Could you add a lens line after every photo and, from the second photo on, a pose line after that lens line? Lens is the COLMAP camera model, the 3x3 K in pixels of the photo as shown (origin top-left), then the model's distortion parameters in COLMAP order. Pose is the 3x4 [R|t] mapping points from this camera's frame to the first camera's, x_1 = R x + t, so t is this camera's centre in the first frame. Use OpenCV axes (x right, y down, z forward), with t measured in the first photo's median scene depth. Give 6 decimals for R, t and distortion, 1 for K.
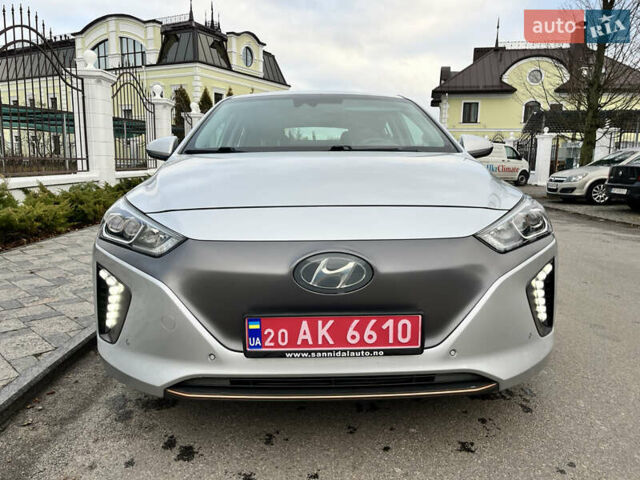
lens RADIAL K [[511.6, 0, 320.0], [0, 511.6, 240.0], [0, 0, 1]] dist [0.029417, -0.007818]
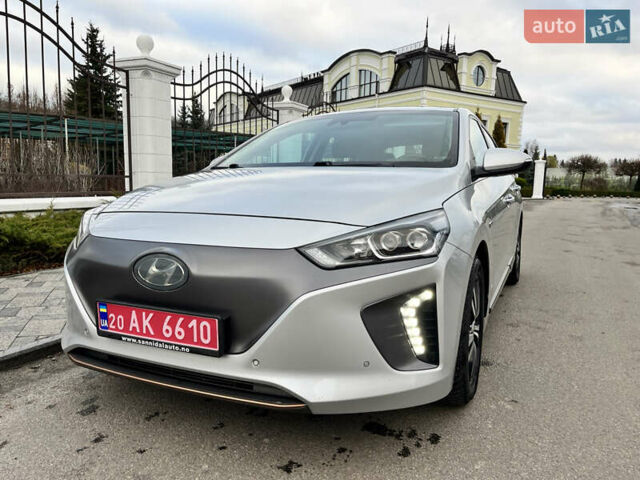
lens RADIAL K [[511.6, 0, 320.0], [0, 511.6, 240.0], [0, 0, 1]] dist [0.029417, -0.007818]
pose [[0.877956, 0.058717, -0.475126, 0.661642], [-0.078509, 0.996673, -0.021902, -0.006057], [0.472259, 0.056531, 0.879645, 0.129993]]
